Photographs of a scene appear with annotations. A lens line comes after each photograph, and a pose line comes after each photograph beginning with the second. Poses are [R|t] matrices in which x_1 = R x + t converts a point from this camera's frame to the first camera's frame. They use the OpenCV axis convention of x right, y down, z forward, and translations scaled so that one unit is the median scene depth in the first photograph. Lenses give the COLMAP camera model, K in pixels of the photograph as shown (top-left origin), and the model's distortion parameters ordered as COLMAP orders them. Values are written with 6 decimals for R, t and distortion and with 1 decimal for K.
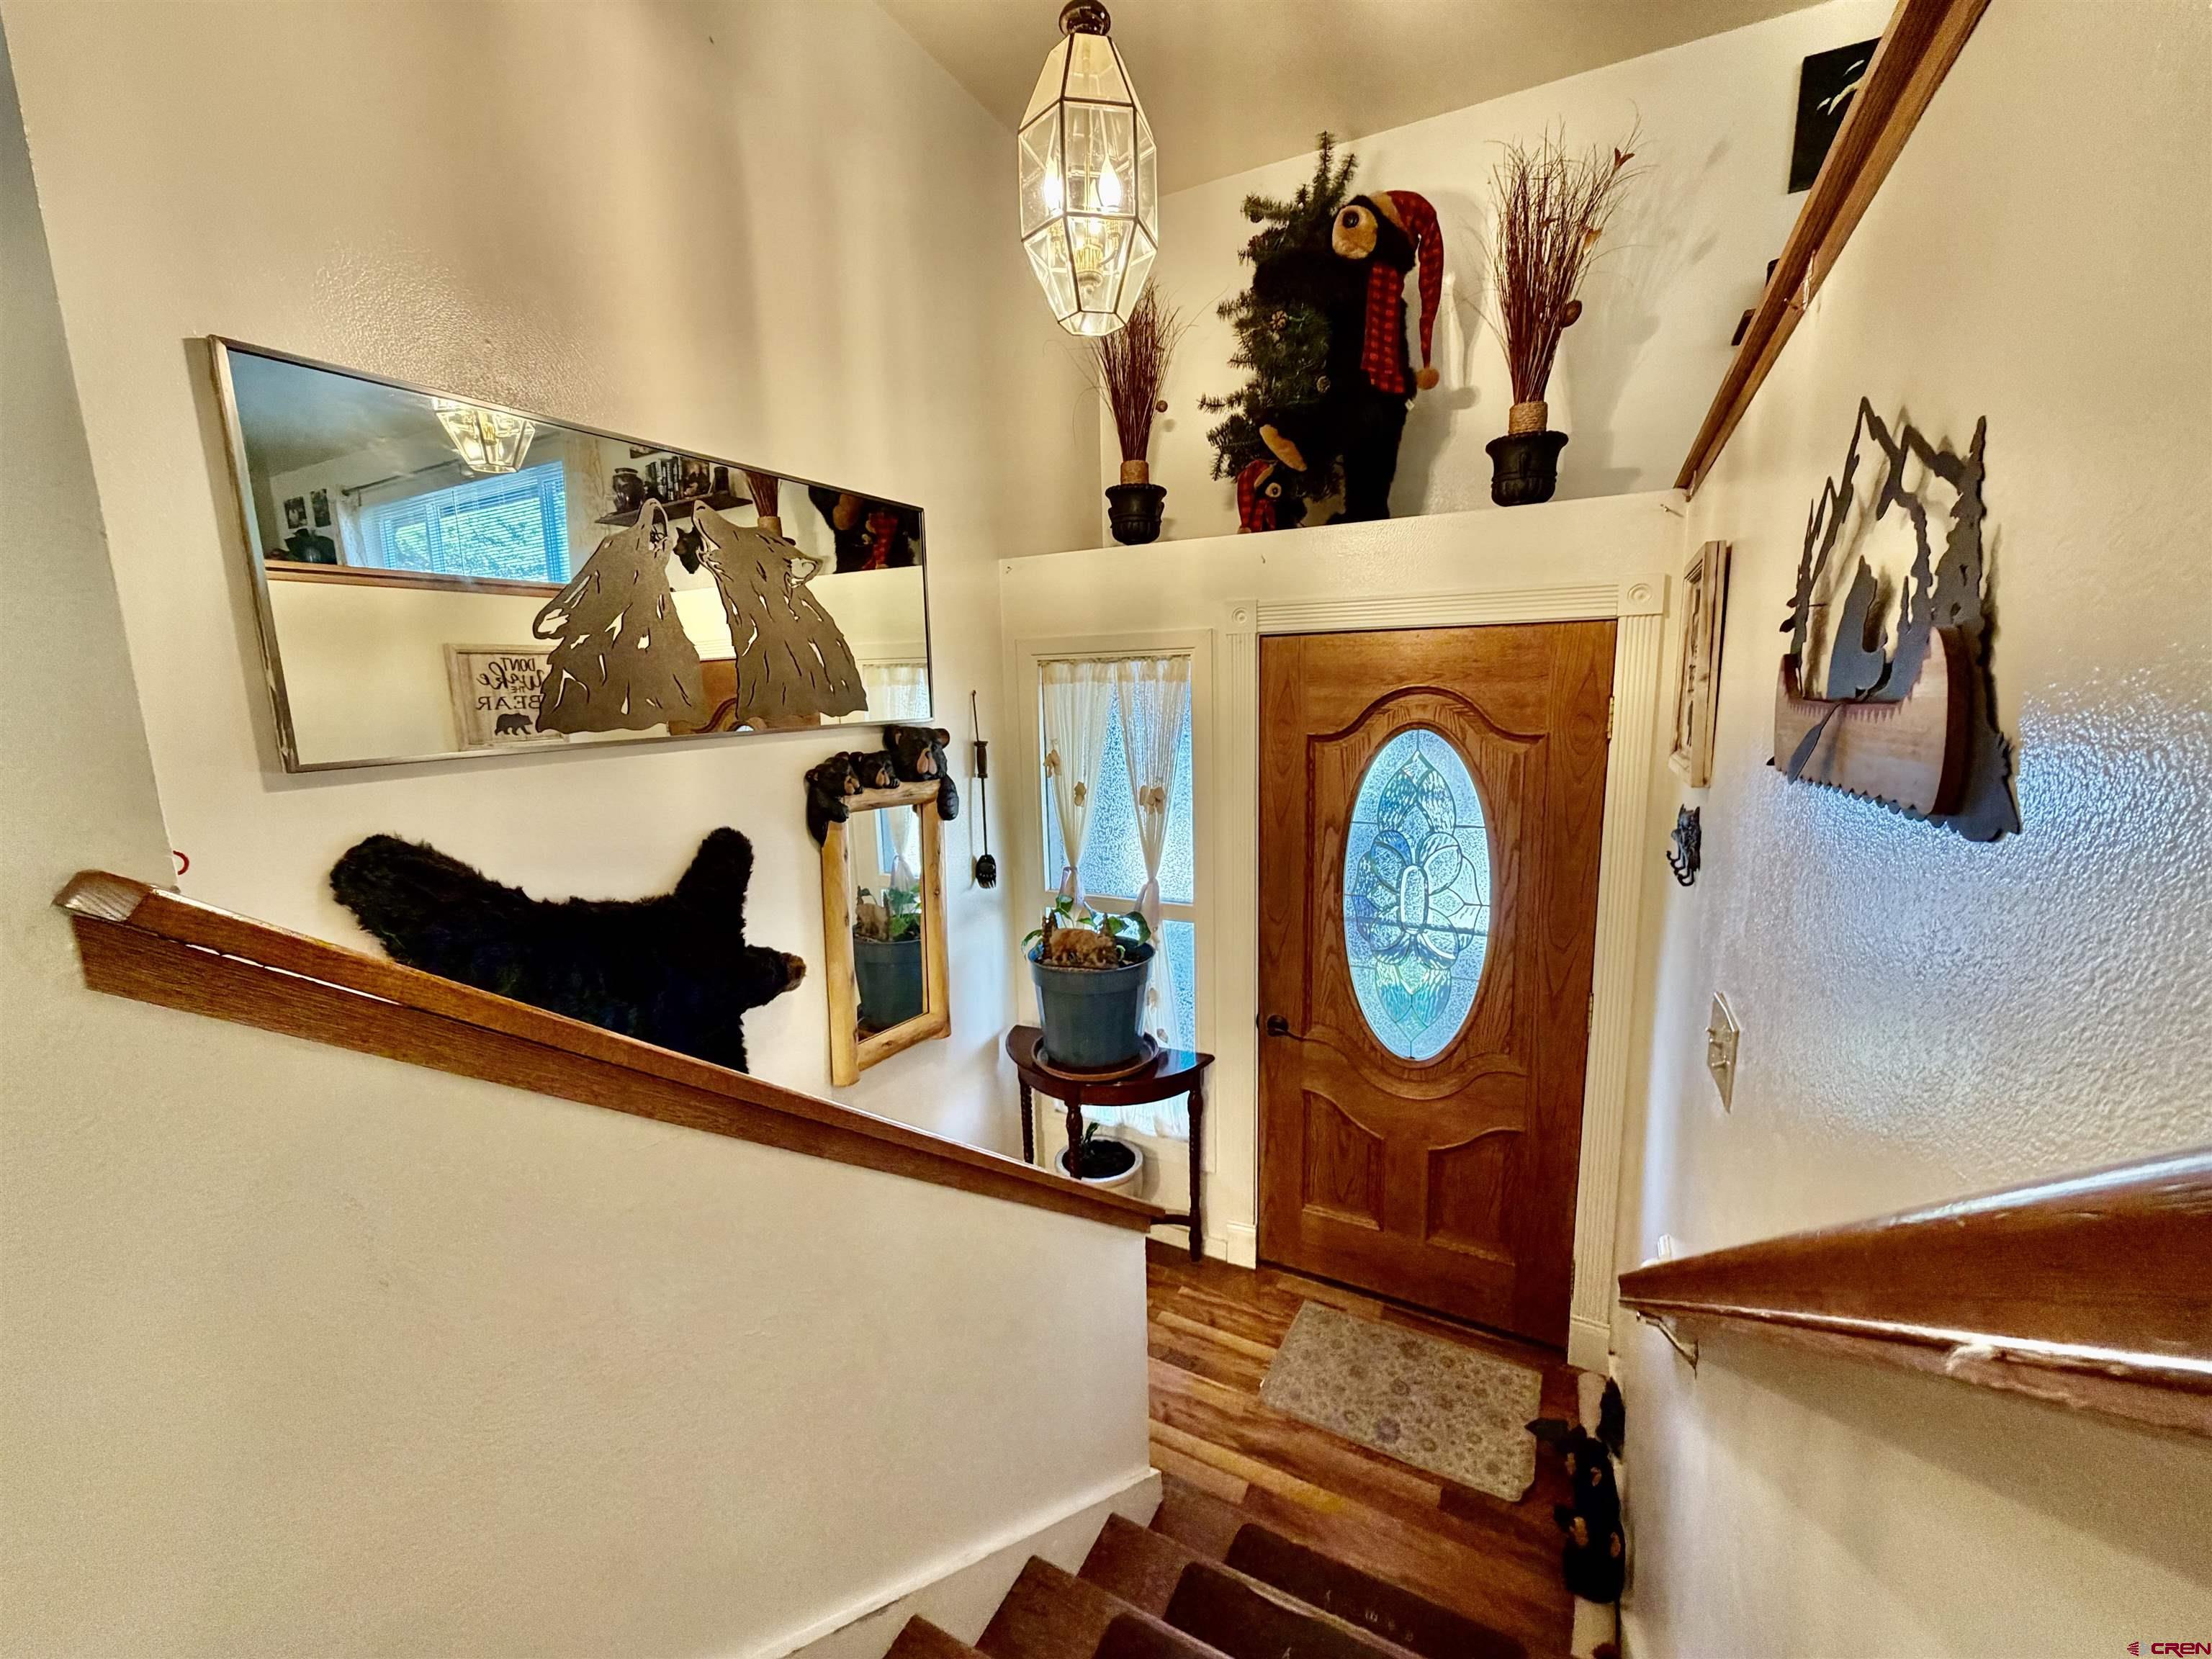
lens RADIAL K [[869.8, 0, 1106.0], [0, 869.8, 829.5], [0, 0, 1]] dist [0.000718, -0.002727]
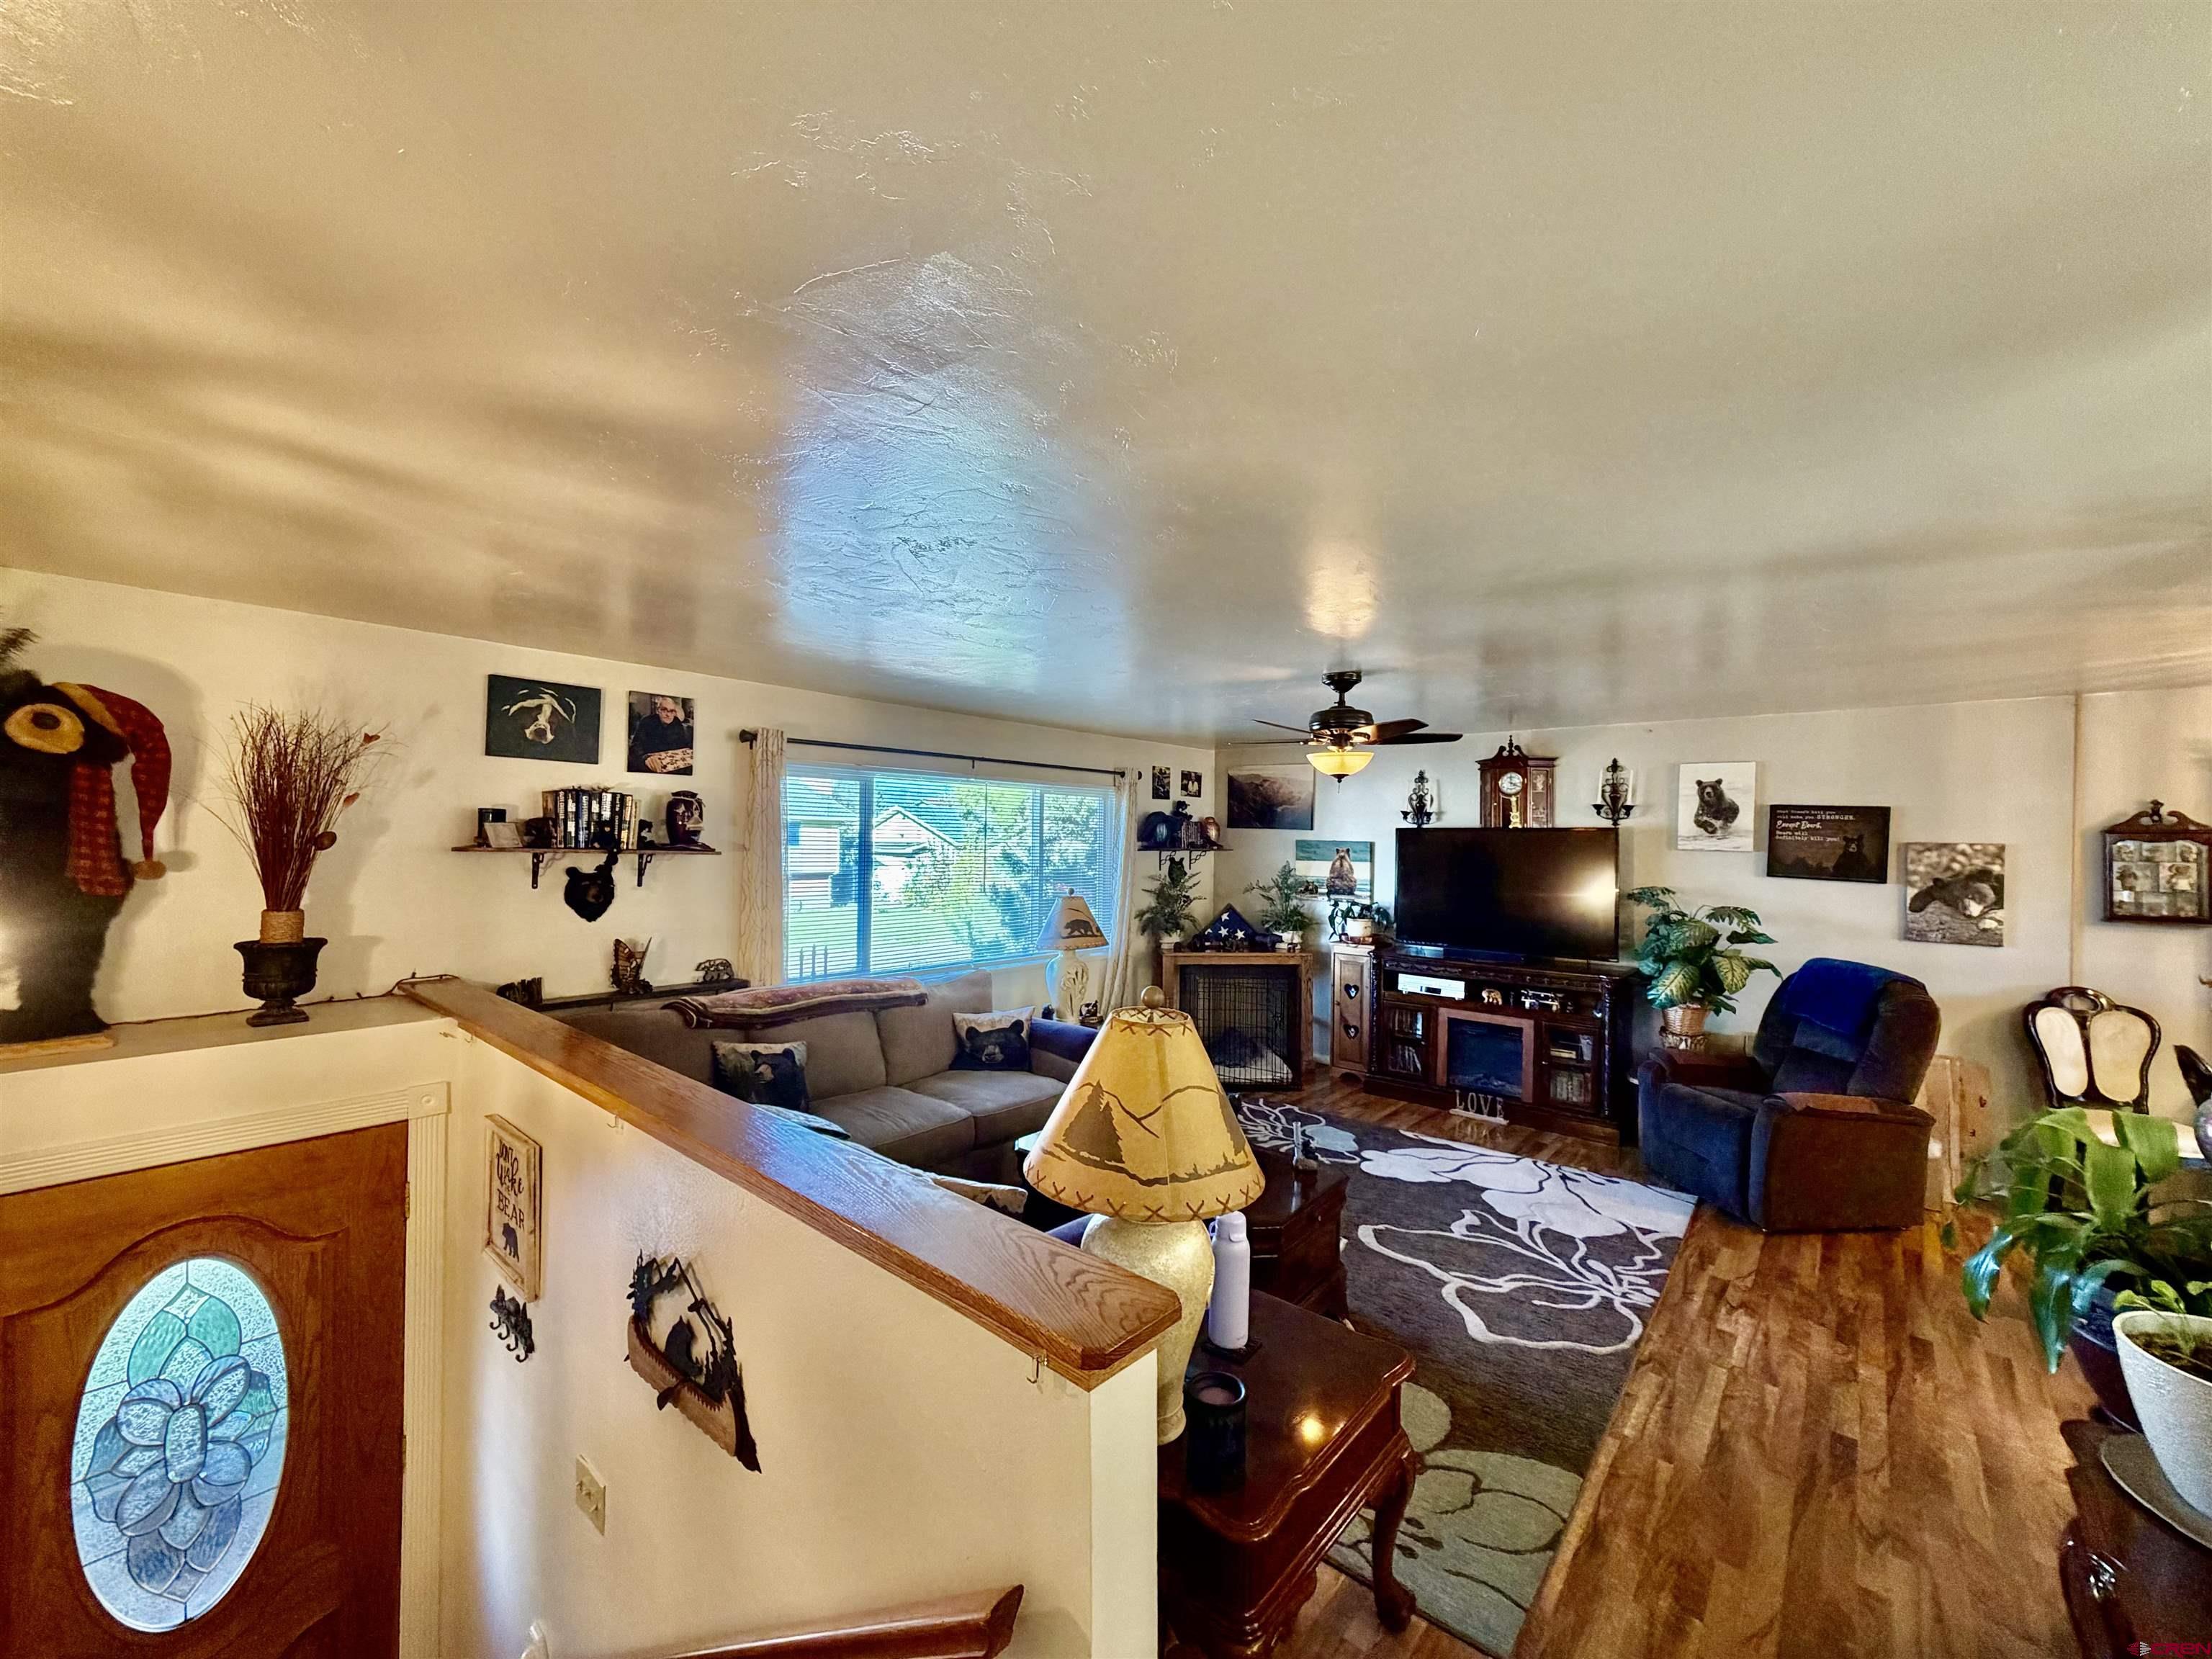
lens RADIAL K [[869.8, 0, 1106.0], [0, 869.8, 829.5], [0, 0, 1]] dist [0.000718, -0.002727]
pose [[0.219363, 0.031000, 0.975151, -0.375051], [0.147255, 0.986993, -0.064502, -0.390349], [-0.964467, 0.157745, 0.211945, -0.256031]]
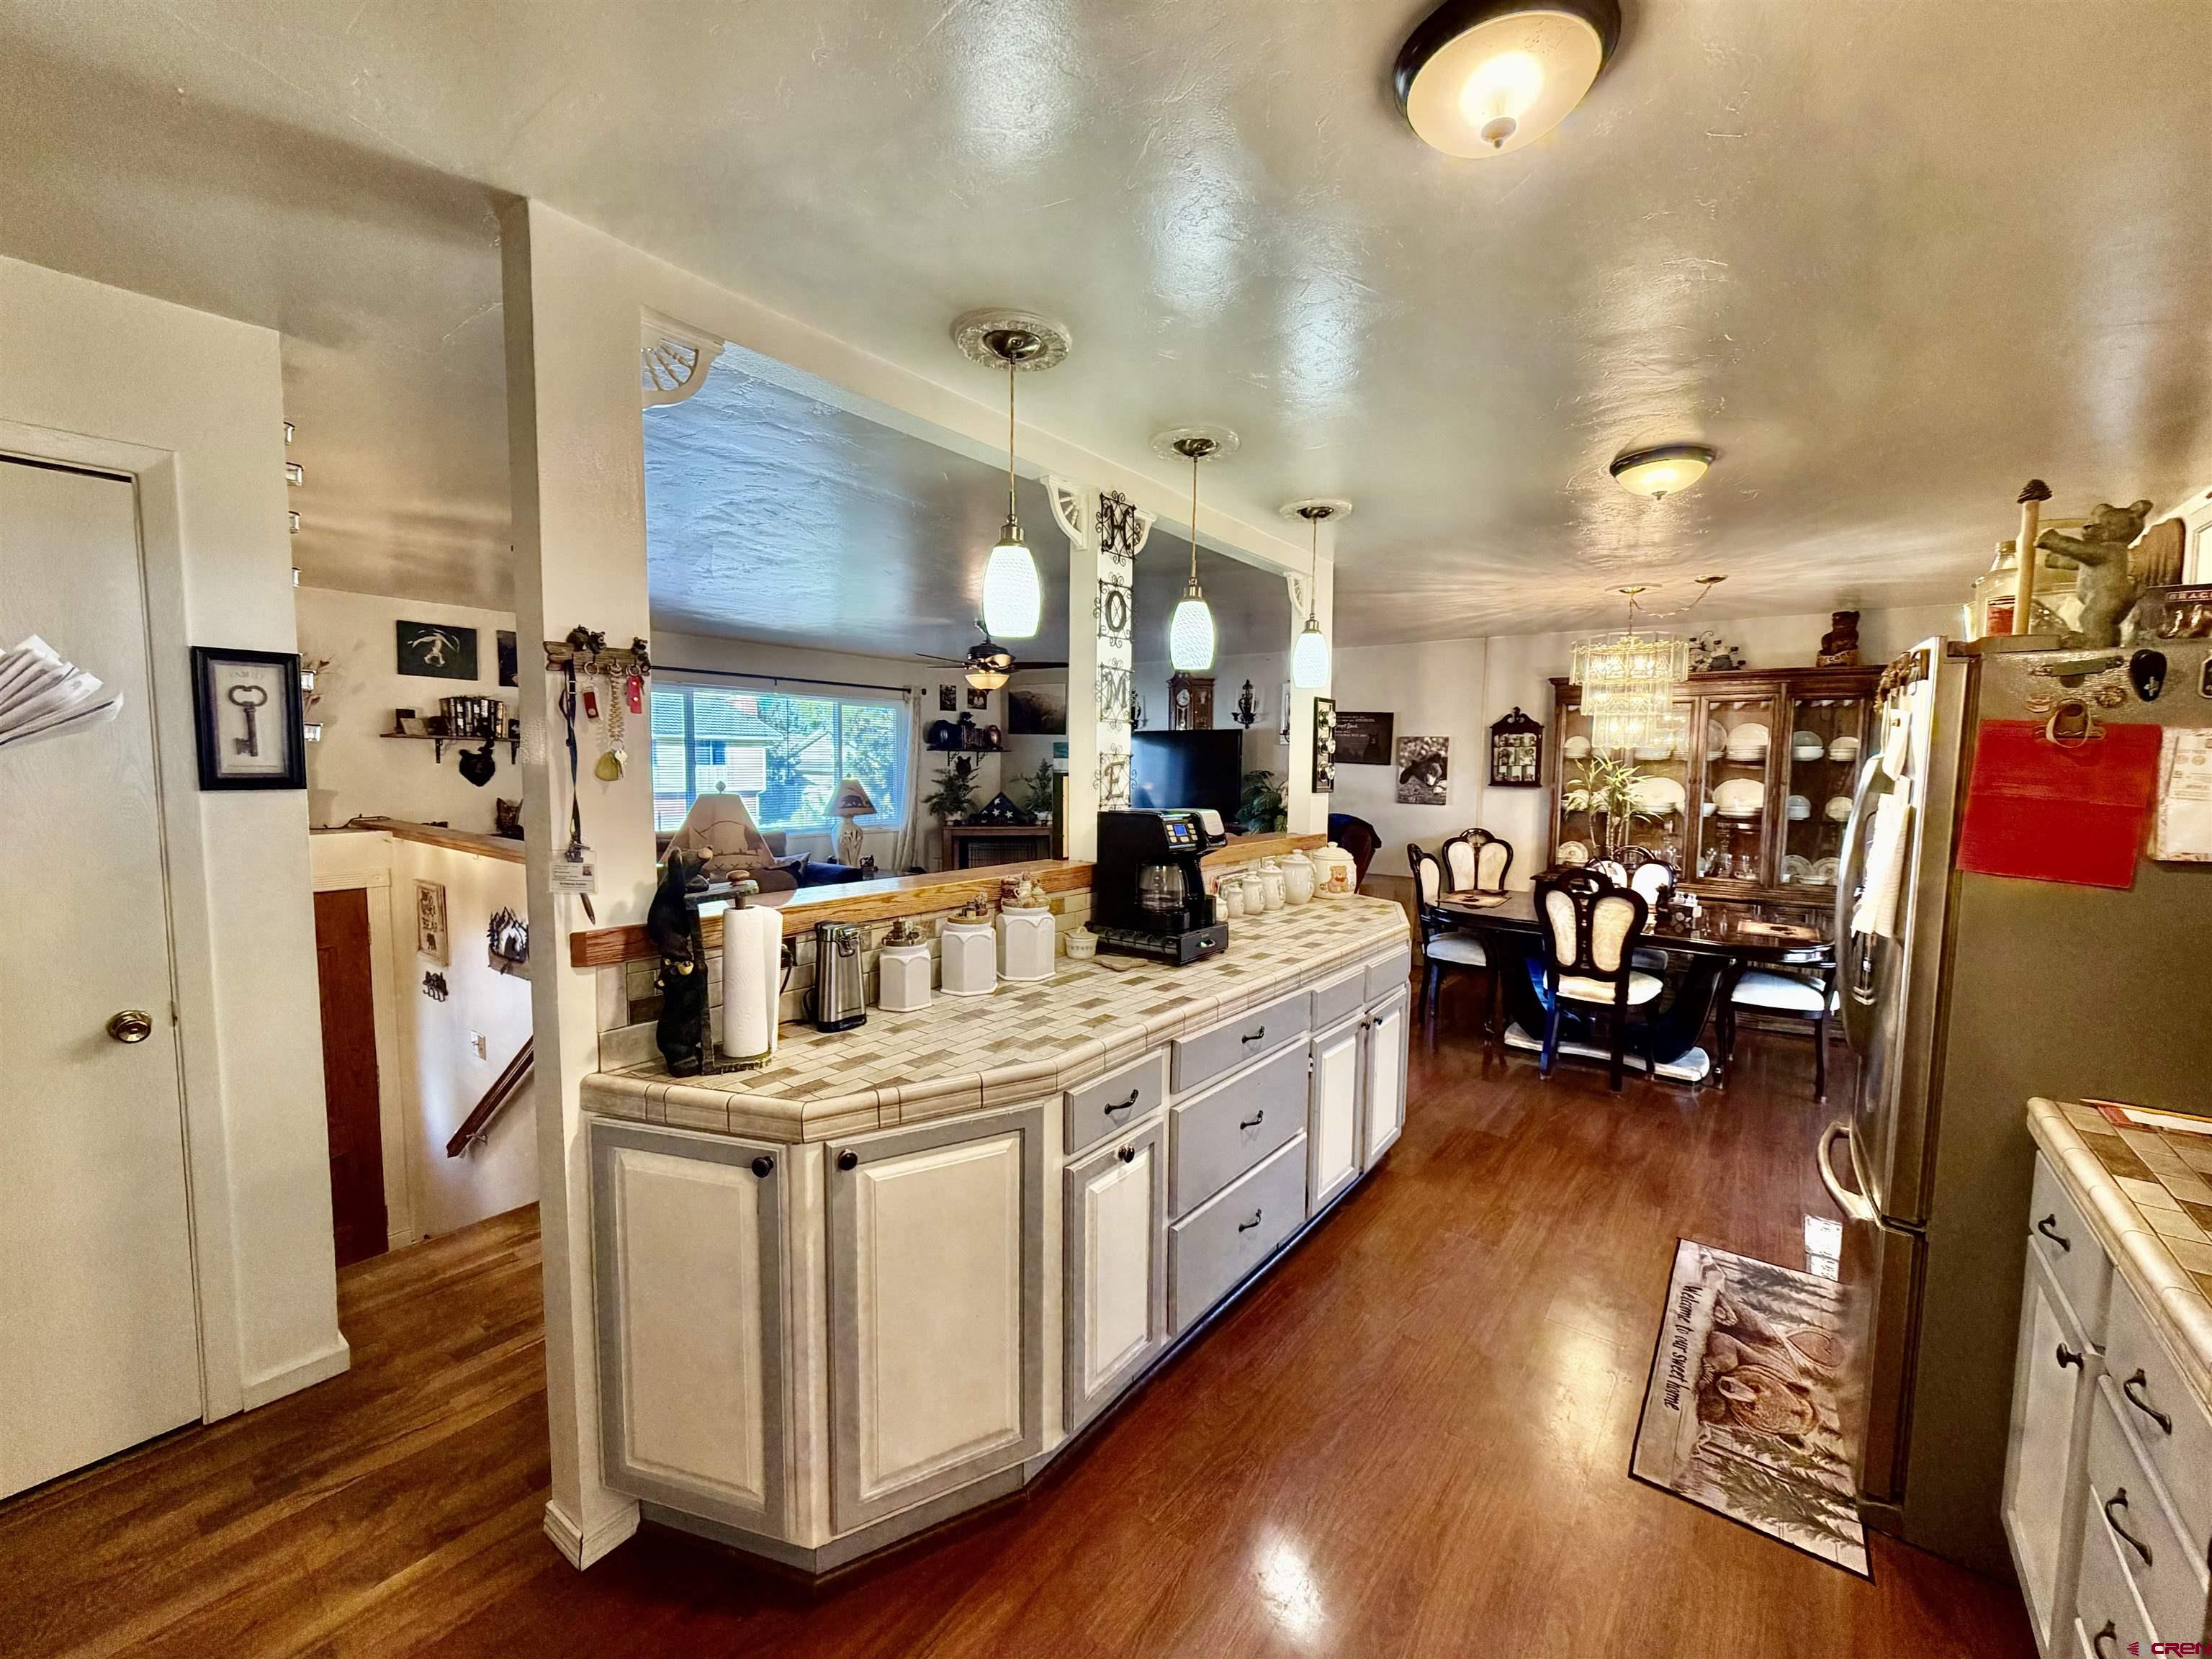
lens RADIAL K [[869.8, 0, 1106.0], [0, 869.8, 829.5], [0, 0, 1]] dist [0.000718, -0.002727]
pose [[0.163512, -0.056957, 0.984896, -1.095691], [0.152117, 0.987848, 0.031873, -0.165371], [-0.974743, 0.144607, 0.170189, -1.042746]]
